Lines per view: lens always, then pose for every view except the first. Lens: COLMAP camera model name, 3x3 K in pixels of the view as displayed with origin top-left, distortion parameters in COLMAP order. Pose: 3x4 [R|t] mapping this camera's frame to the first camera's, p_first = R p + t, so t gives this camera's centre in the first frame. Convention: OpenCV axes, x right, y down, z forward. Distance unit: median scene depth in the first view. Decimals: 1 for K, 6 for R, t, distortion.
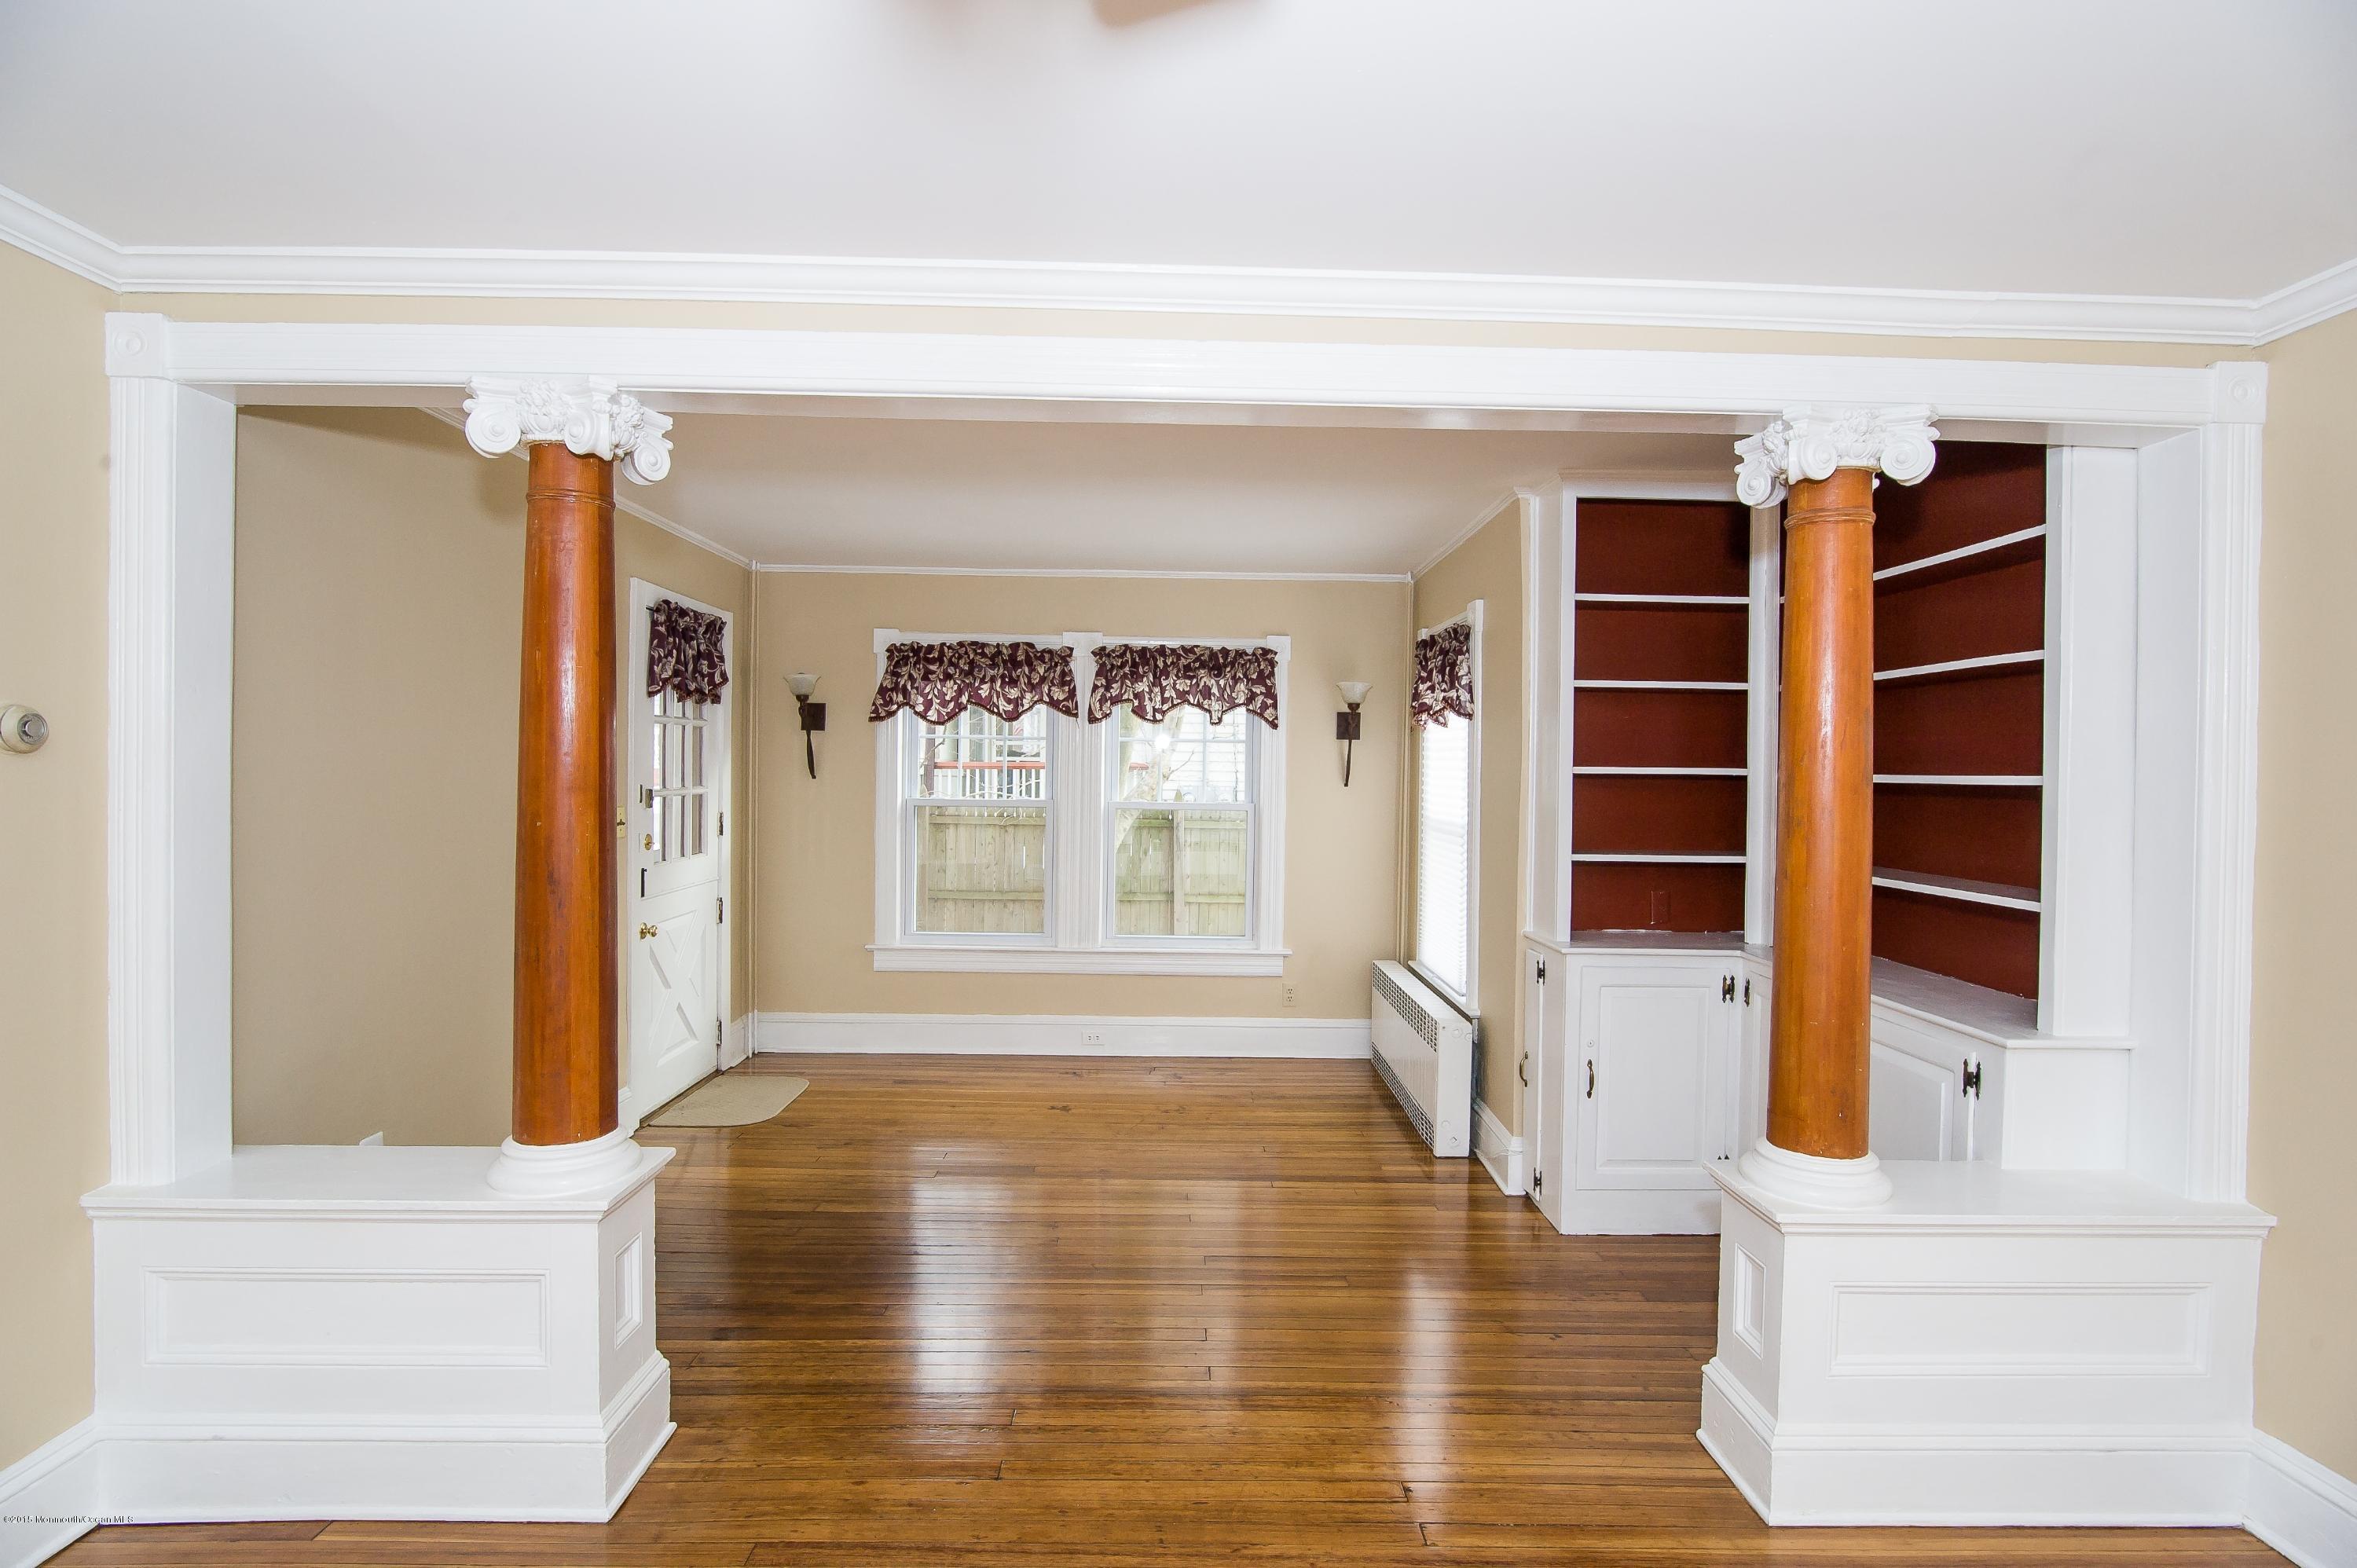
lens RADIAL K [[1144.6, 0, 1181.0], [0, 1144.6, 777.5], [0, 0, 1]] dist [-0.019193, -0.000197]
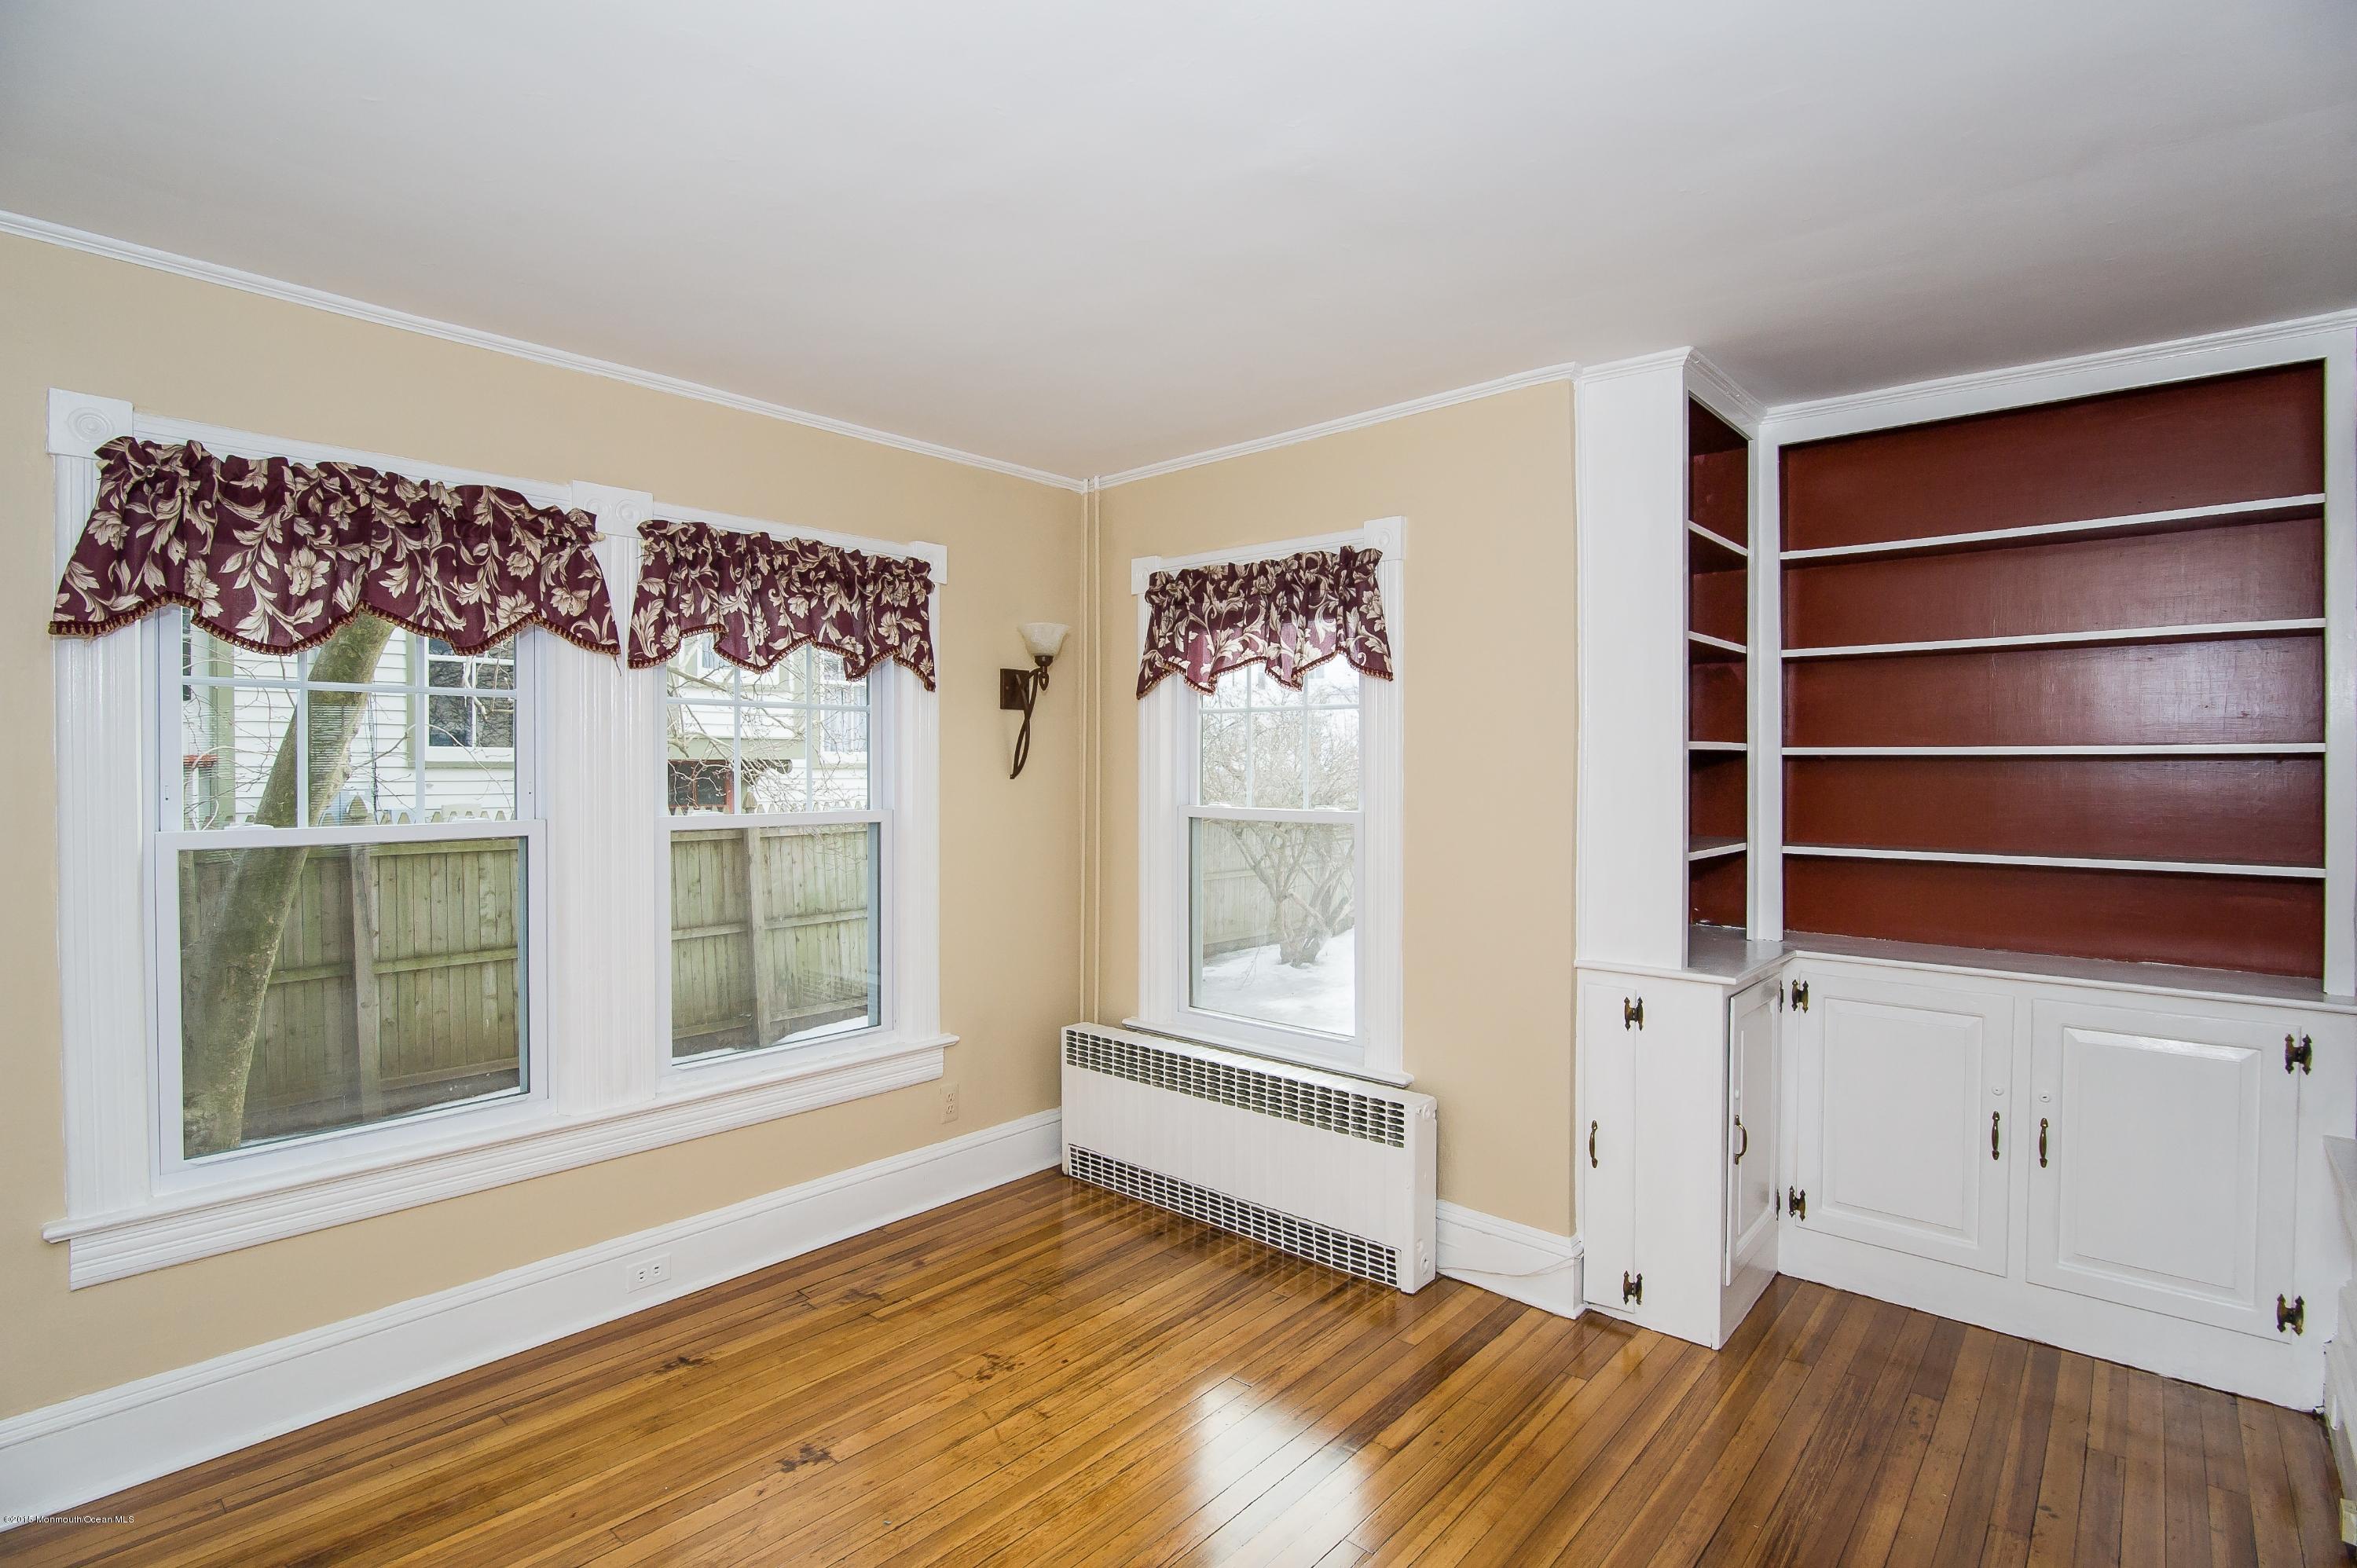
lens RADIAL K [[1144.6, 0, 1181.0], [0, 1144.6, 777.5], [0, 0, 1]] dist [-0.019193, -0.000197]
pose [[0.669643, -0.021722, 0.742365, -0.296718], [0.016513, 0.999761, 0.014358, -0.001128], [-0.742499, 0.002645, 0.669842, 0.478161]]
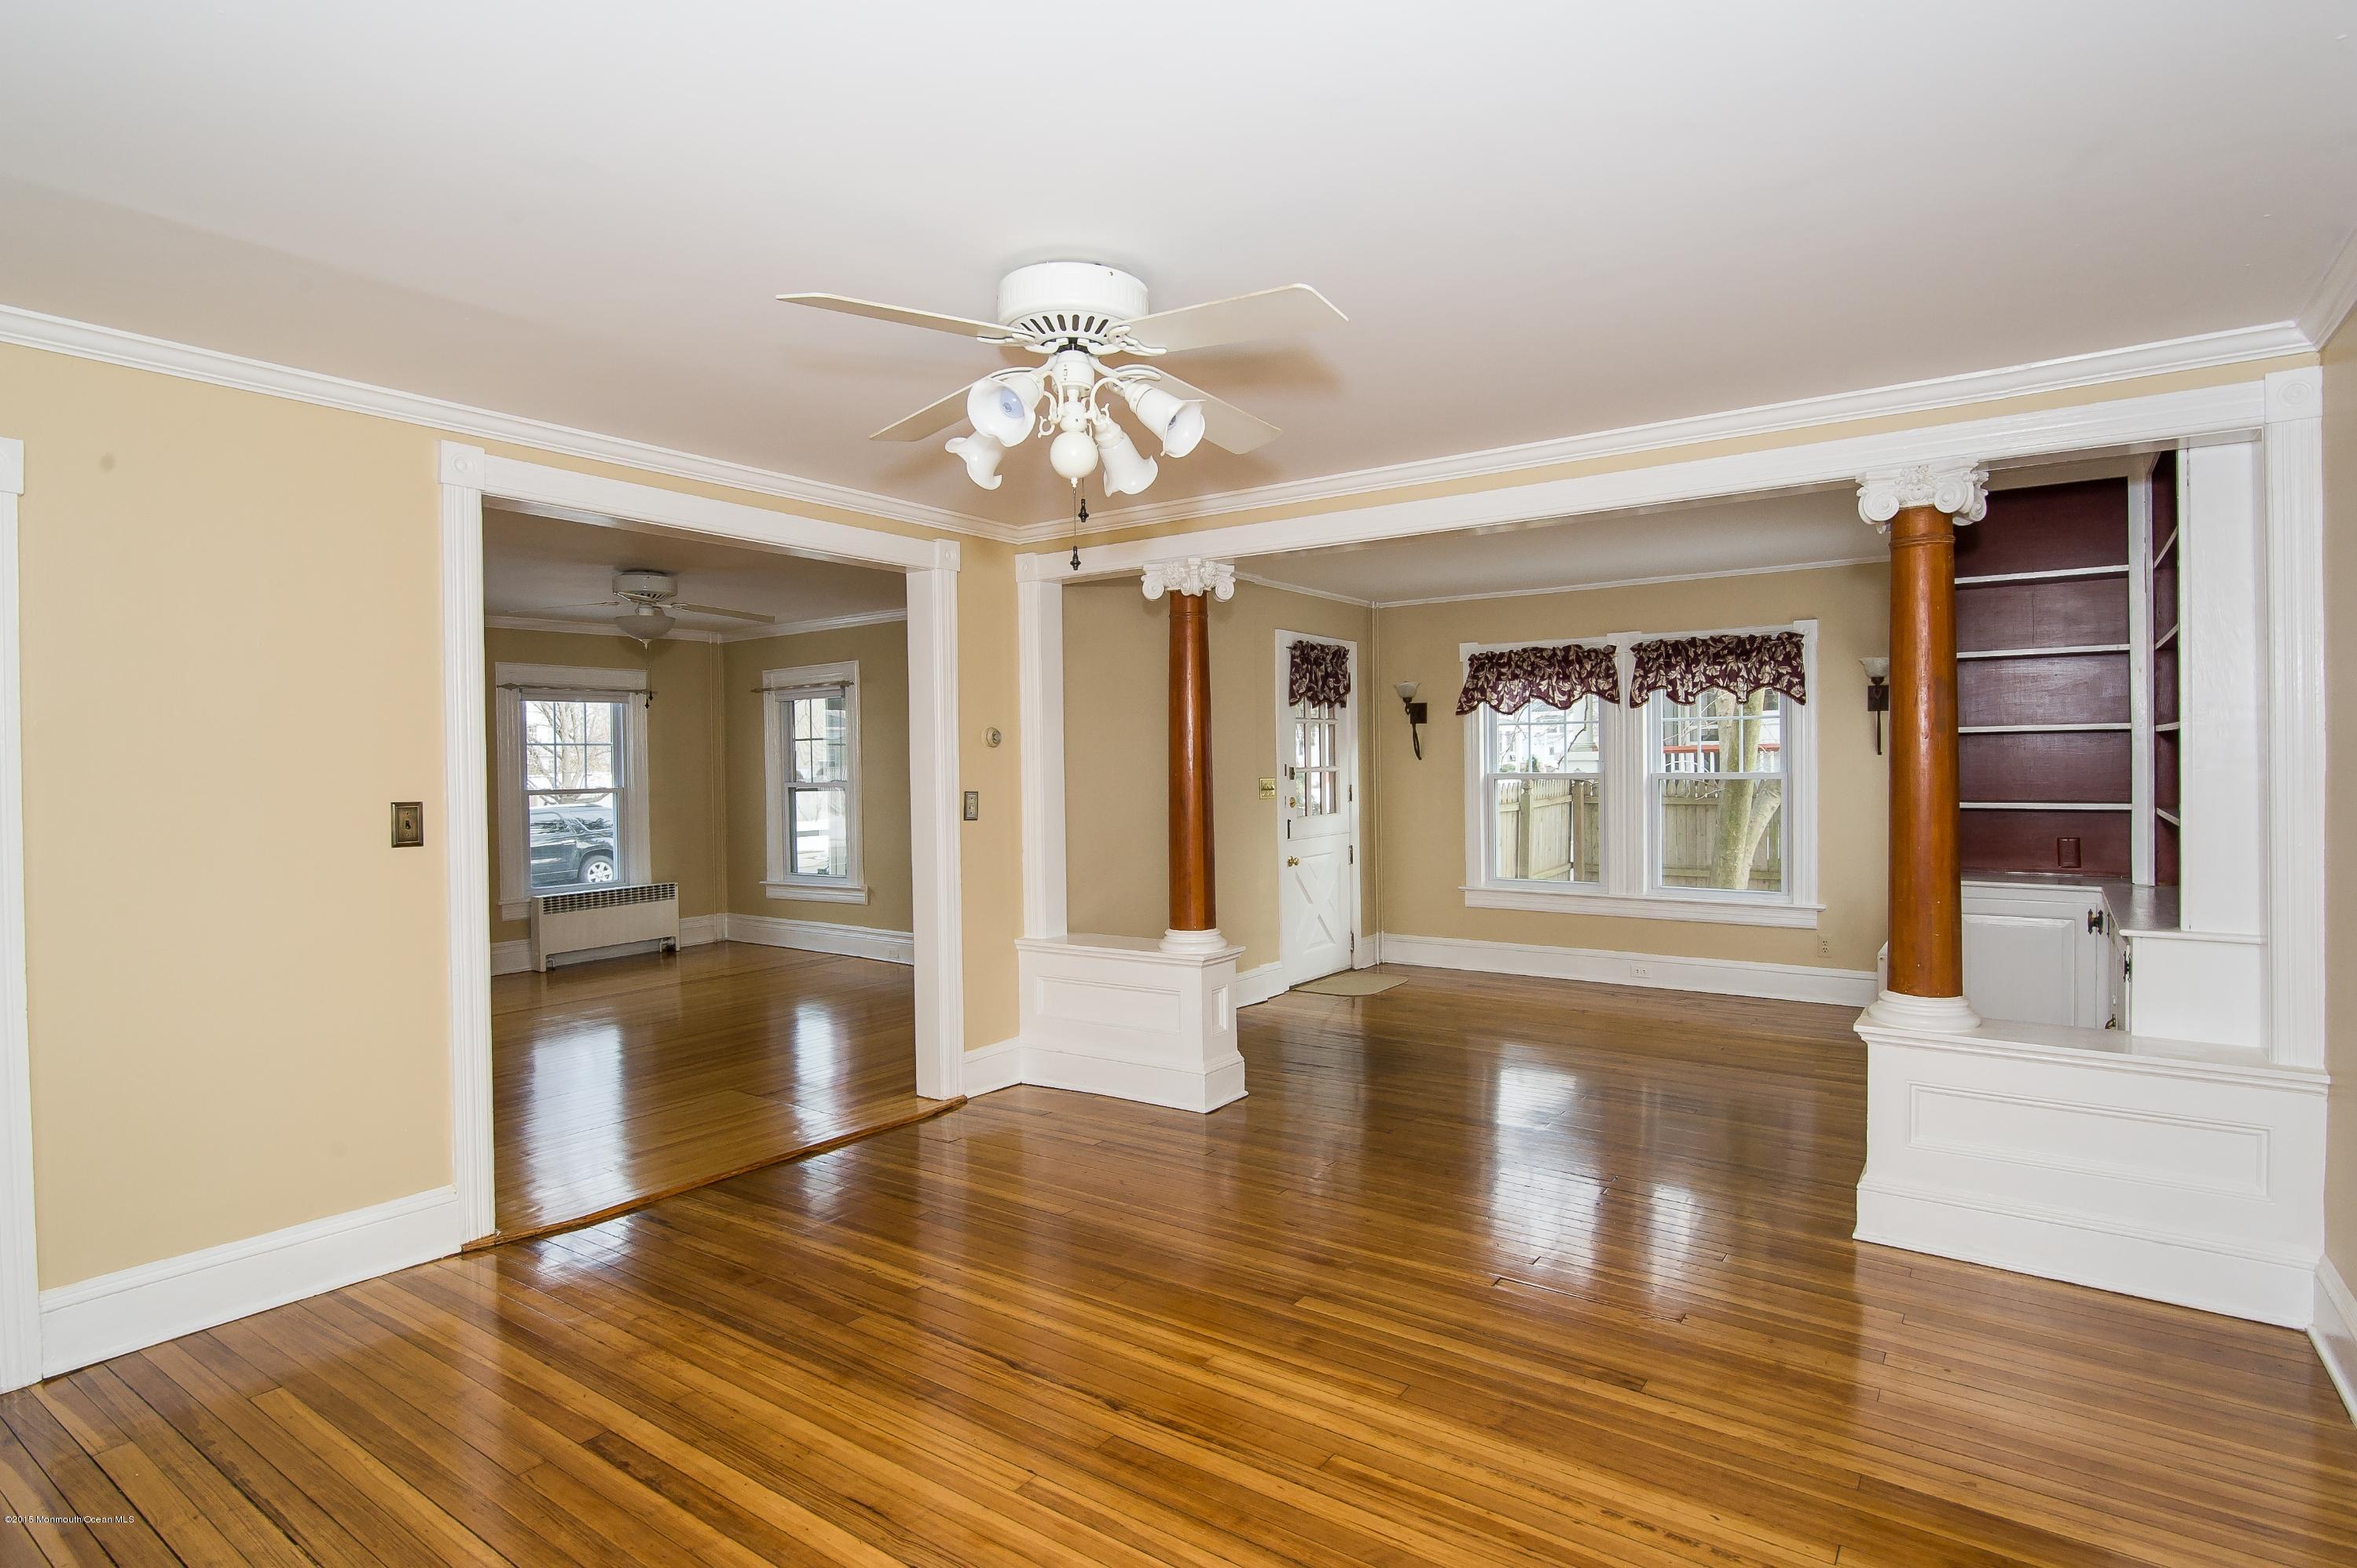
lens RADIAL K [[1194.8, 0, 1178.5], [0, 1194.8, 784.0], [0, 0, 1]] dist [-0.016767, 0.000096]
pose [[0.803324, -0.012741, -0.595405, 0.283021], [0.019160, 0.999807, 0.004456, 0.017943], [0.595233, -0.014988, 0.803413, -0.287485]]
